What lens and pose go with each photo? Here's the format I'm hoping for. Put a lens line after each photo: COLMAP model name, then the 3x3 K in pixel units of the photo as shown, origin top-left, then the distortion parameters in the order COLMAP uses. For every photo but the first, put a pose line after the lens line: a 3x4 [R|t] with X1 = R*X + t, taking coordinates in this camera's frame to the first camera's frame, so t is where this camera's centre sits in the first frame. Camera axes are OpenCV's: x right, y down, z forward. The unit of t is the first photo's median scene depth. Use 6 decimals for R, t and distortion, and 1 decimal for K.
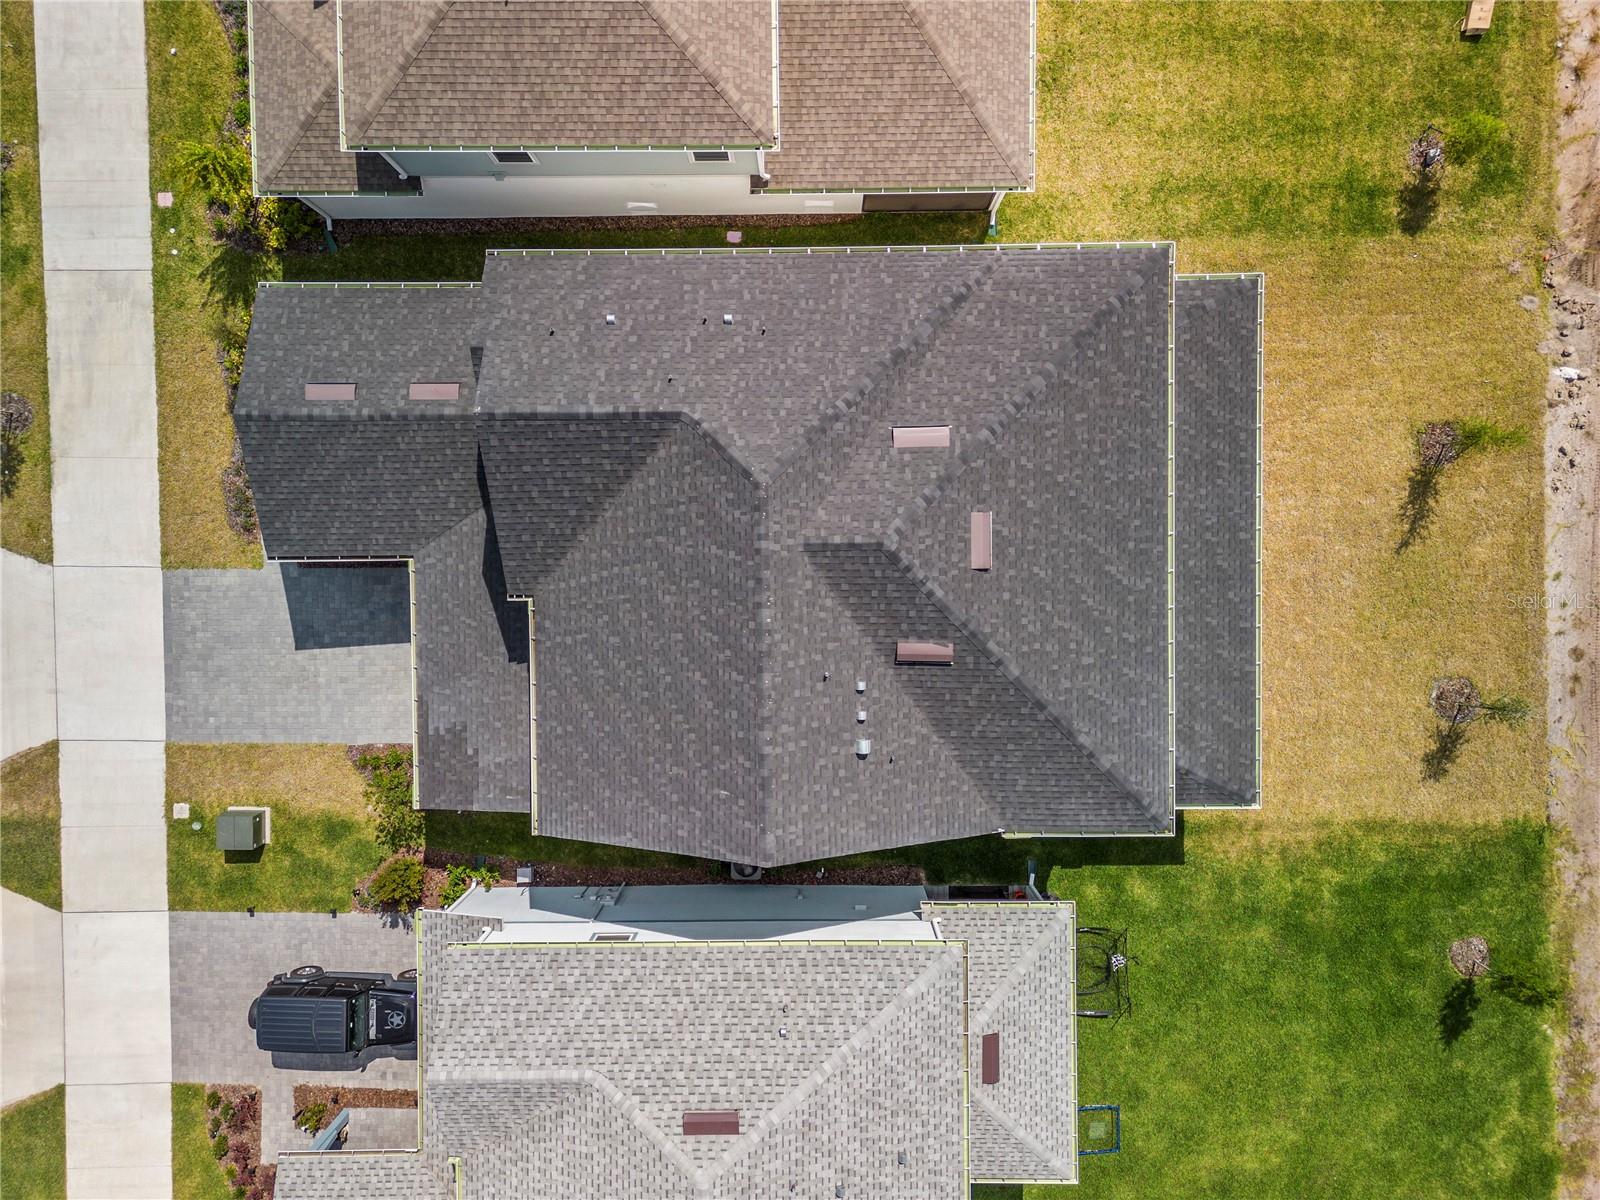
lens RADIAL K [[1117.9, 0, 800.0], [0, 1117.9, 600.0], [0, 0, 1]] dist [0.073566, -0.078503]
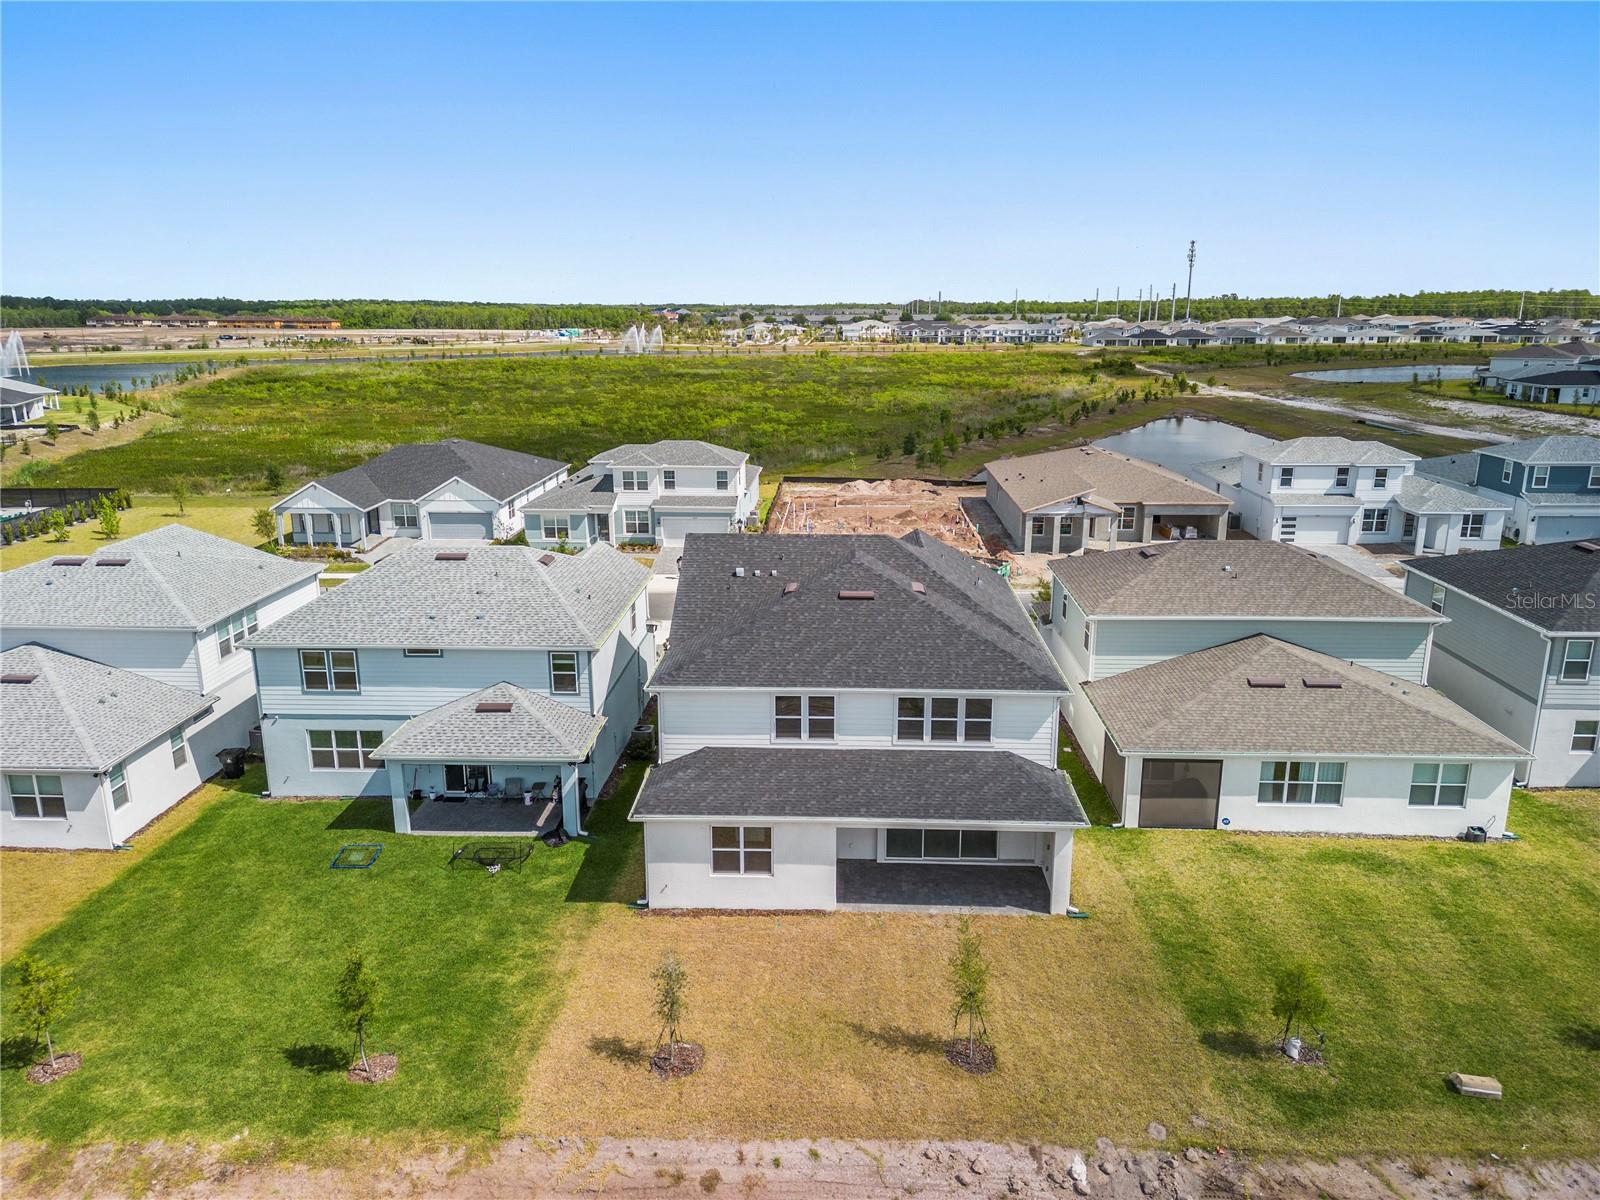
lens RADIAL K [[1139.0, 0, 794.8], [0, 1139.0, 566.1], [0, 0, 1]] dist [0.086448, -0.144783]
pose [[-0.055523, 0.227044, -0.972301, 1.343364], [-0.998113, -0.038205, 0.048075, -0.029934], [-0.026231, 0.973135, 0.228736, 0.428676]]
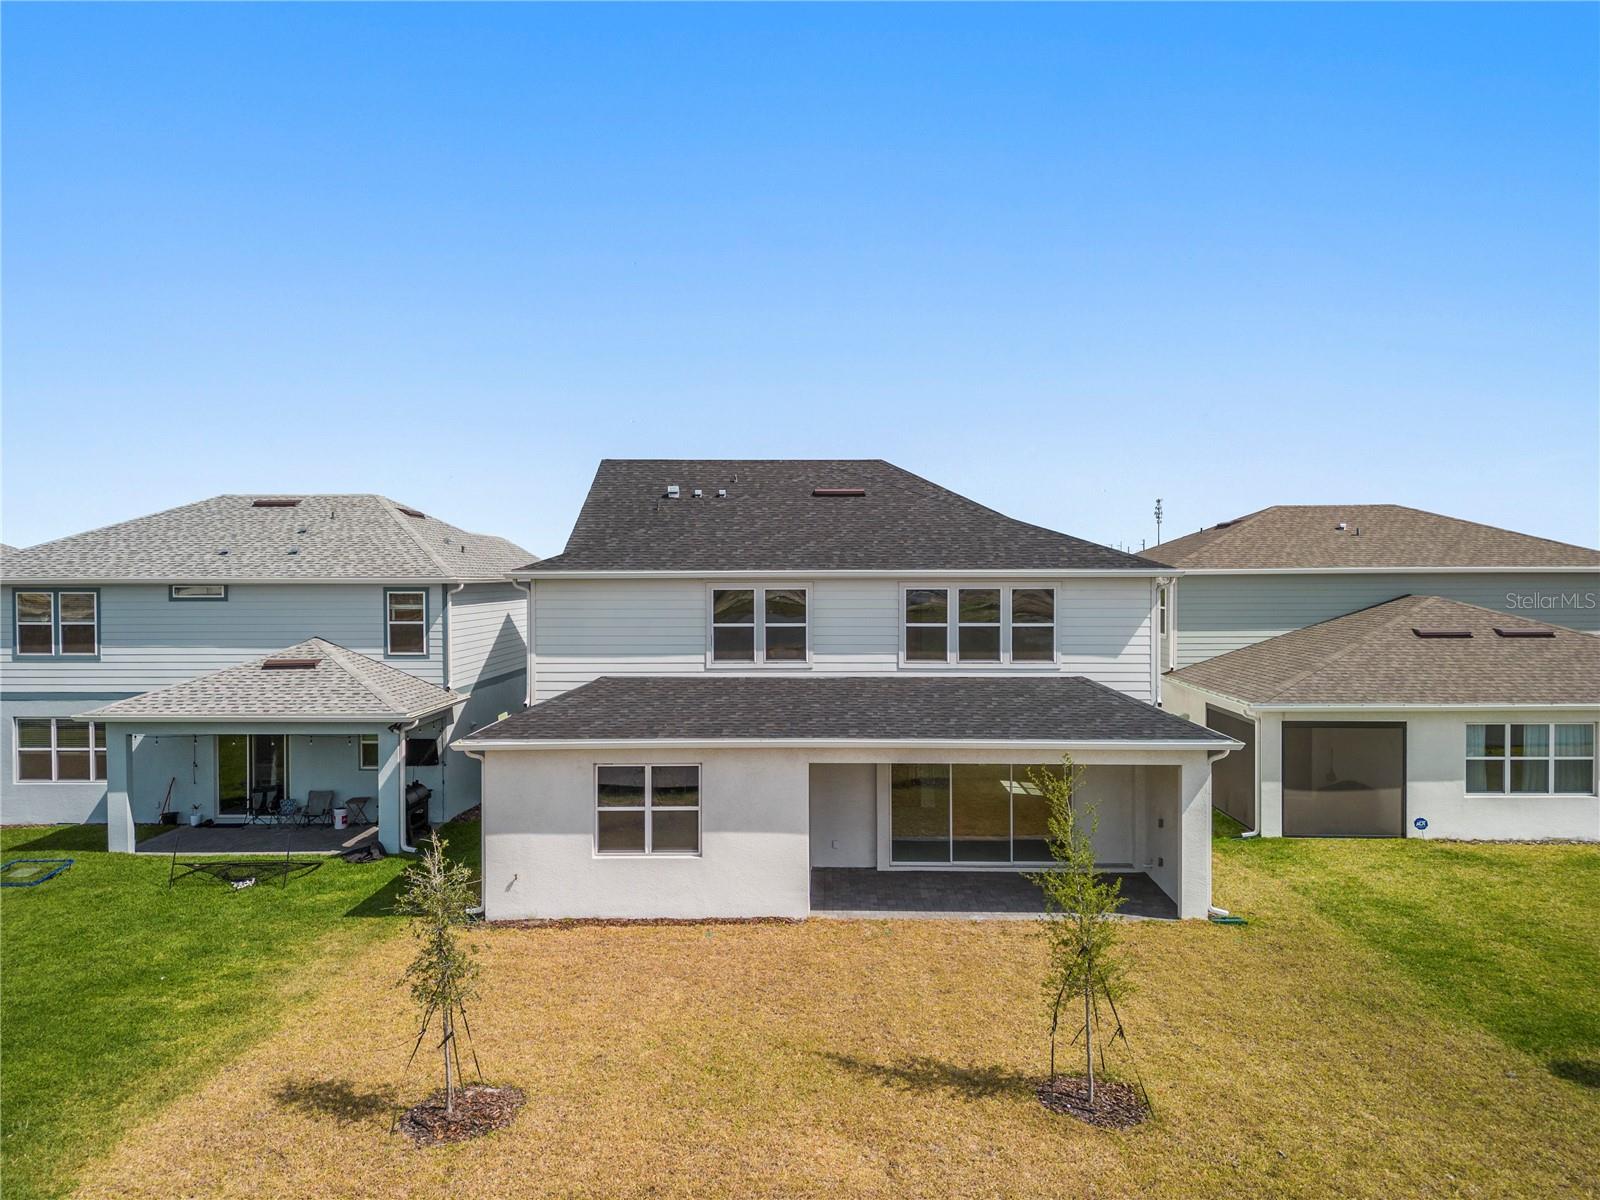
lens RADIAL K [[1129.9, 0, 796.8], [0, 1129.9, 573.1], [0, 0, 1]] dist [0.063054, -0.058953]
pose [[-0.038627, 0.002234, -0.999251, 0.977858], [-0.998903, -0.026565, 0.038554, -0.041381], [-0.026459, 0.999645, 0.003258, 0.805341]]
